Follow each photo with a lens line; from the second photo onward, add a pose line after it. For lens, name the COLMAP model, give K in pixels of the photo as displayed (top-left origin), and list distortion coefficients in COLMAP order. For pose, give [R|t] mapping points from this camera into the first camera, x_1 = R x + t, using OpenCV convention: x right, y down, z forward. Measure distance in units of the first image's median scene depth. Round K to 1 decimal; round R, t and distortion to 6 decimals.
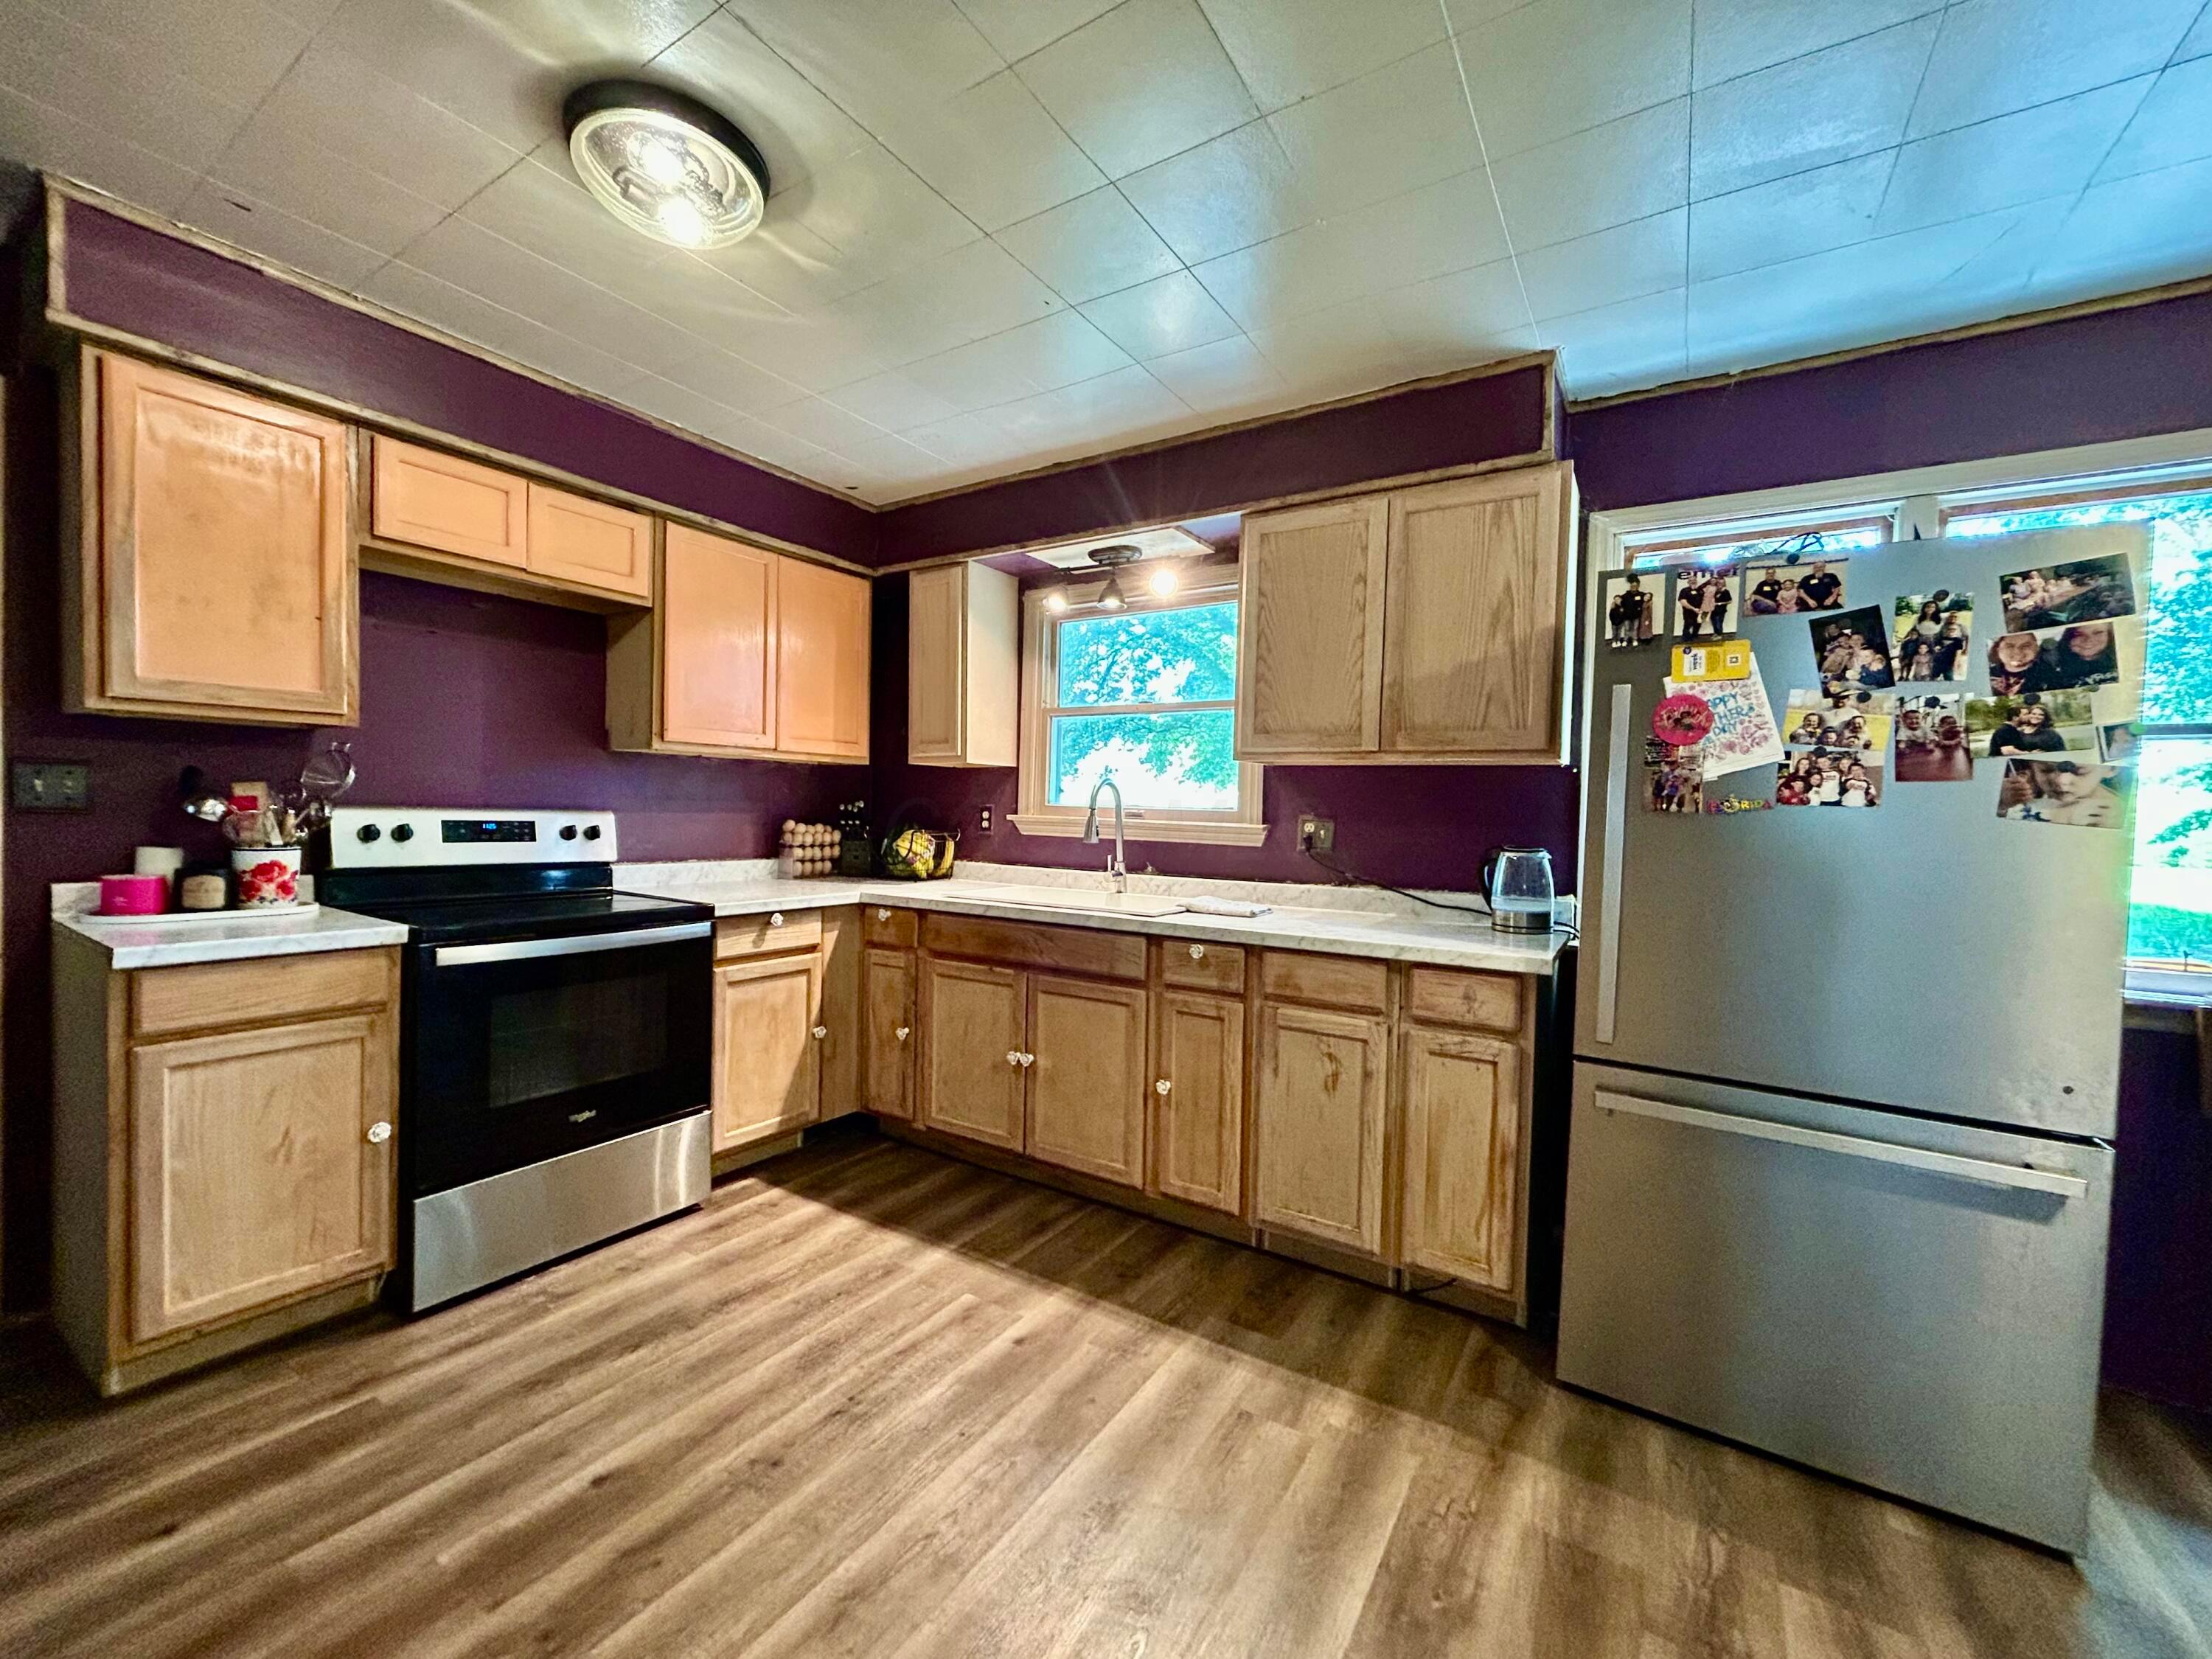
lens RADIAL K [[886.6, 0, 1104.0], [0, 886.6, 831.9], [0, 0, 1]] dist [0.000040, 0.000929]
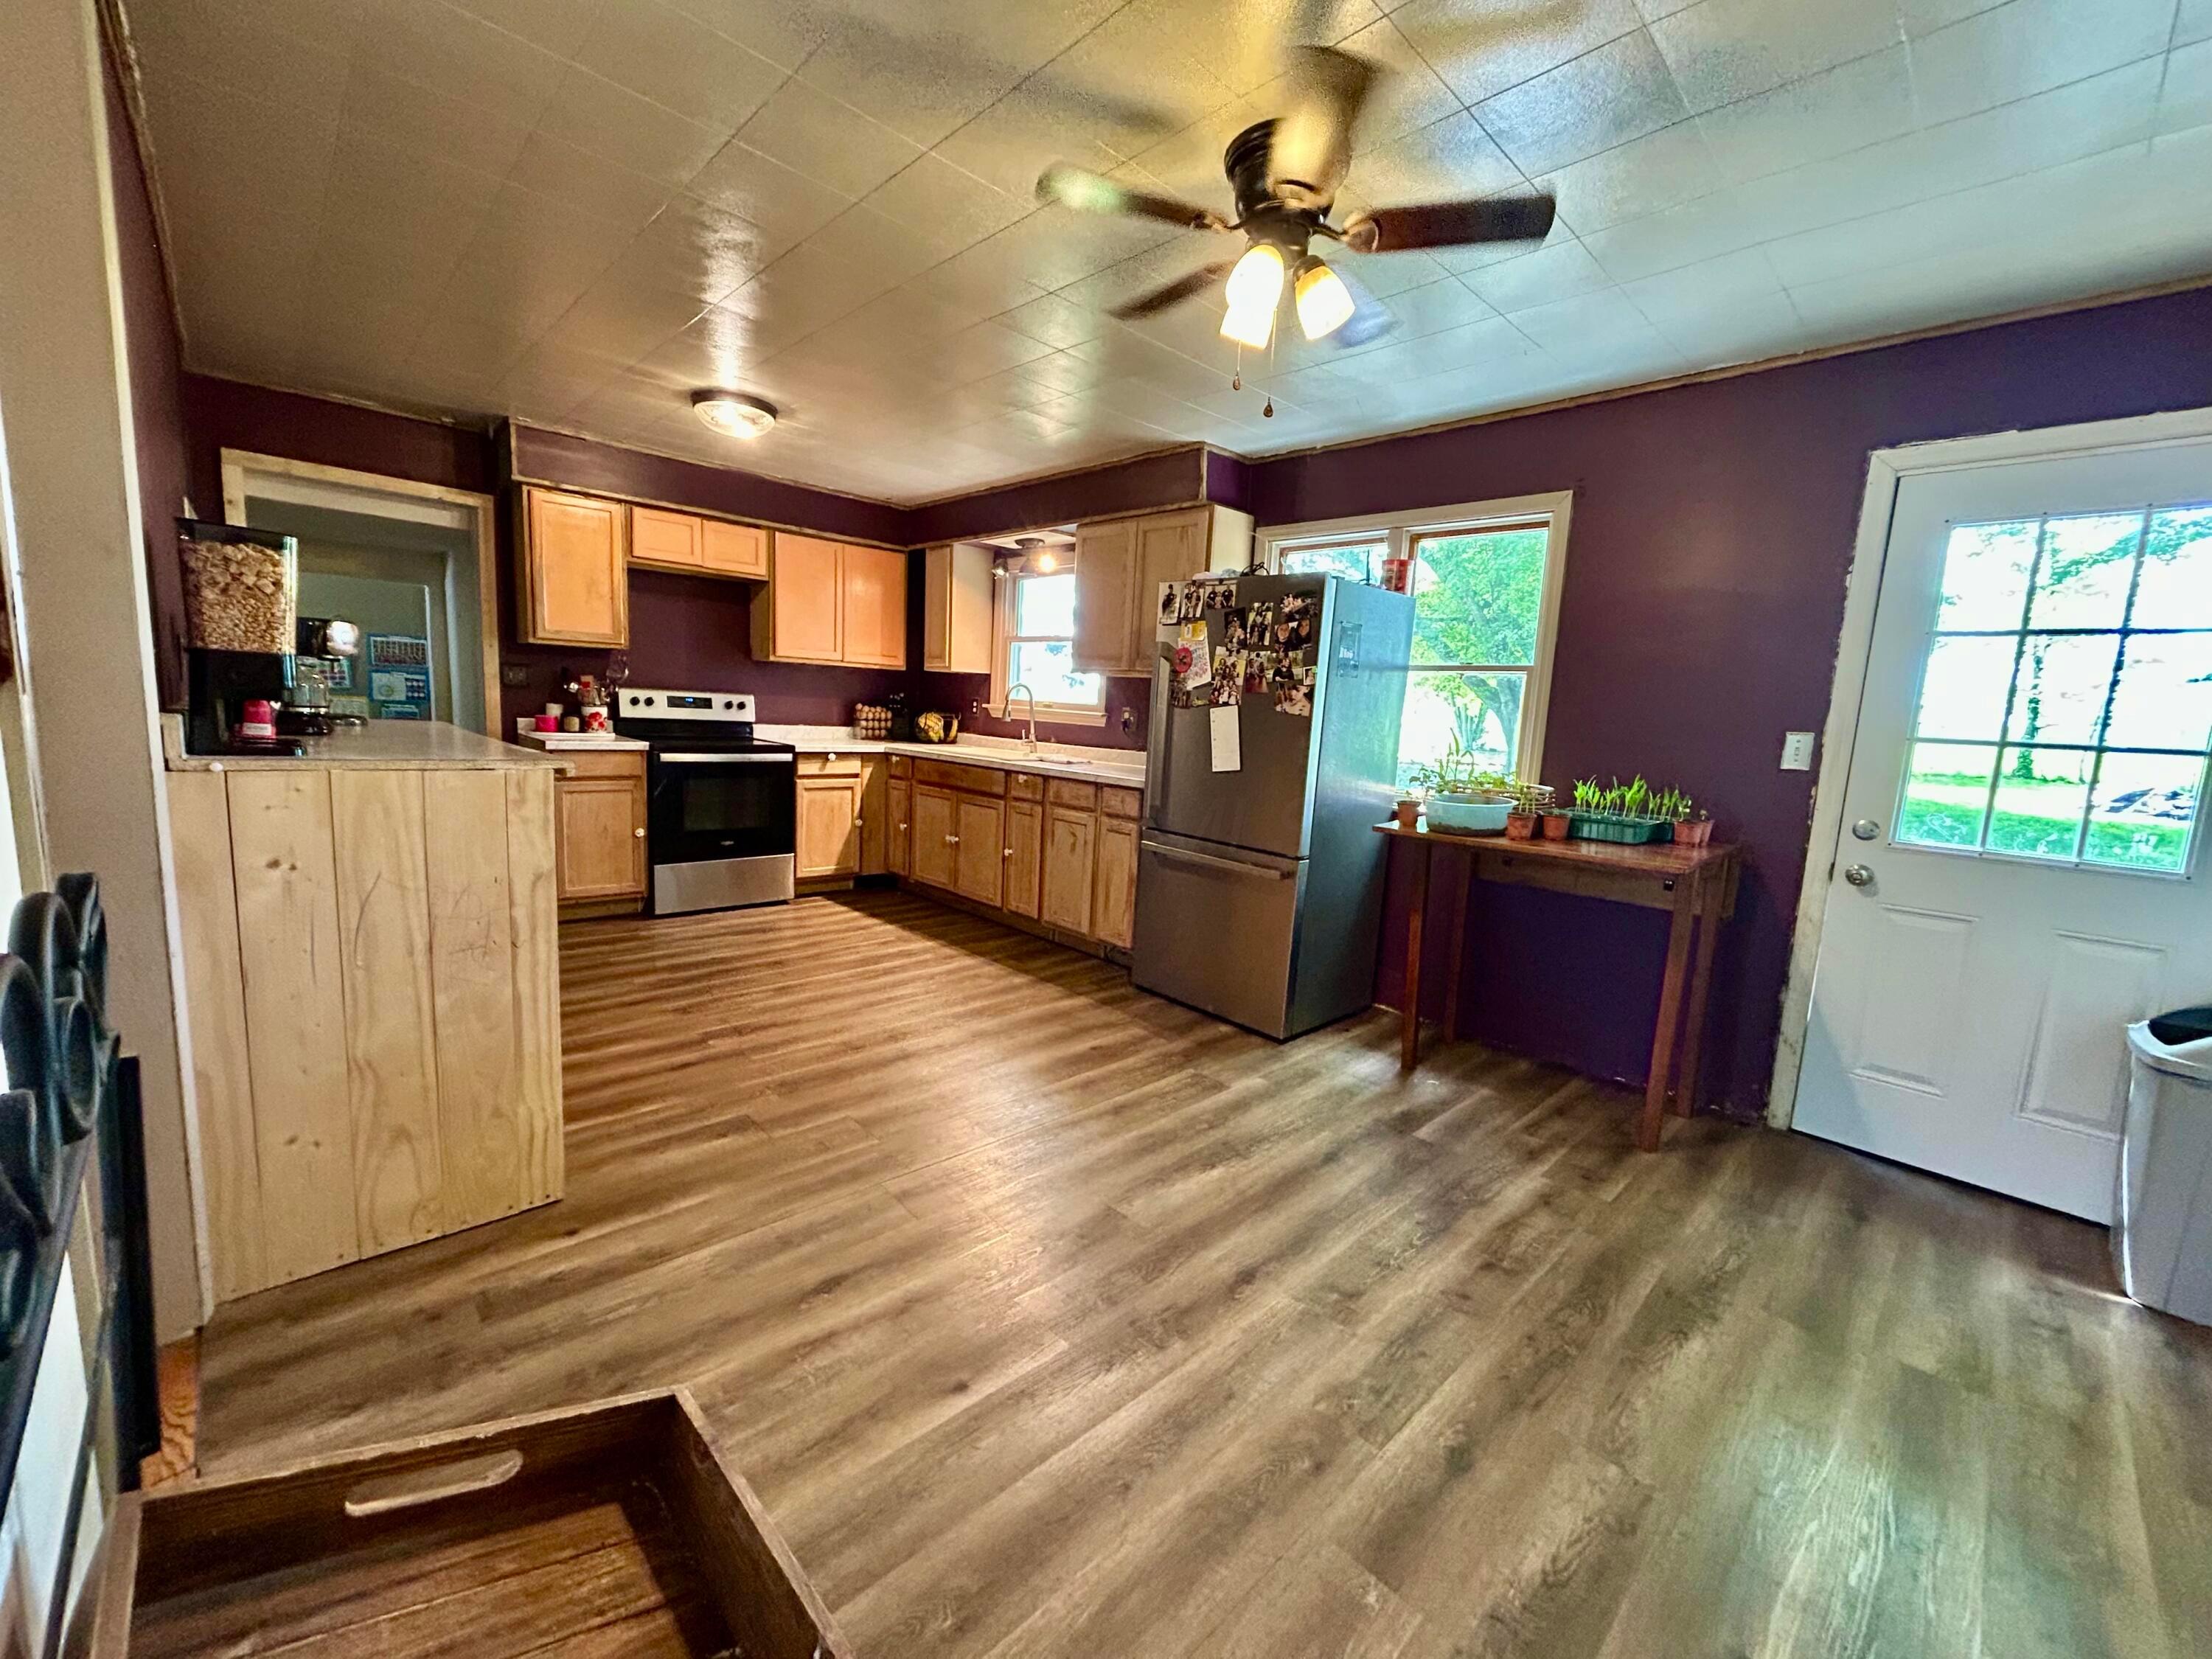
lens RADIAL K [[886.6, 0, 1110.2], [0, 886.6, 829.9], [0, 0, 1]] dist [0.000040, 0.000929]
pose [[0.973806, 0.059290, -0.219513, 0.737301], [-0.035455, 0.993191, 0.110973, 0.031876], [0.224598, -0.100283, 0.969278, -0.802798]]
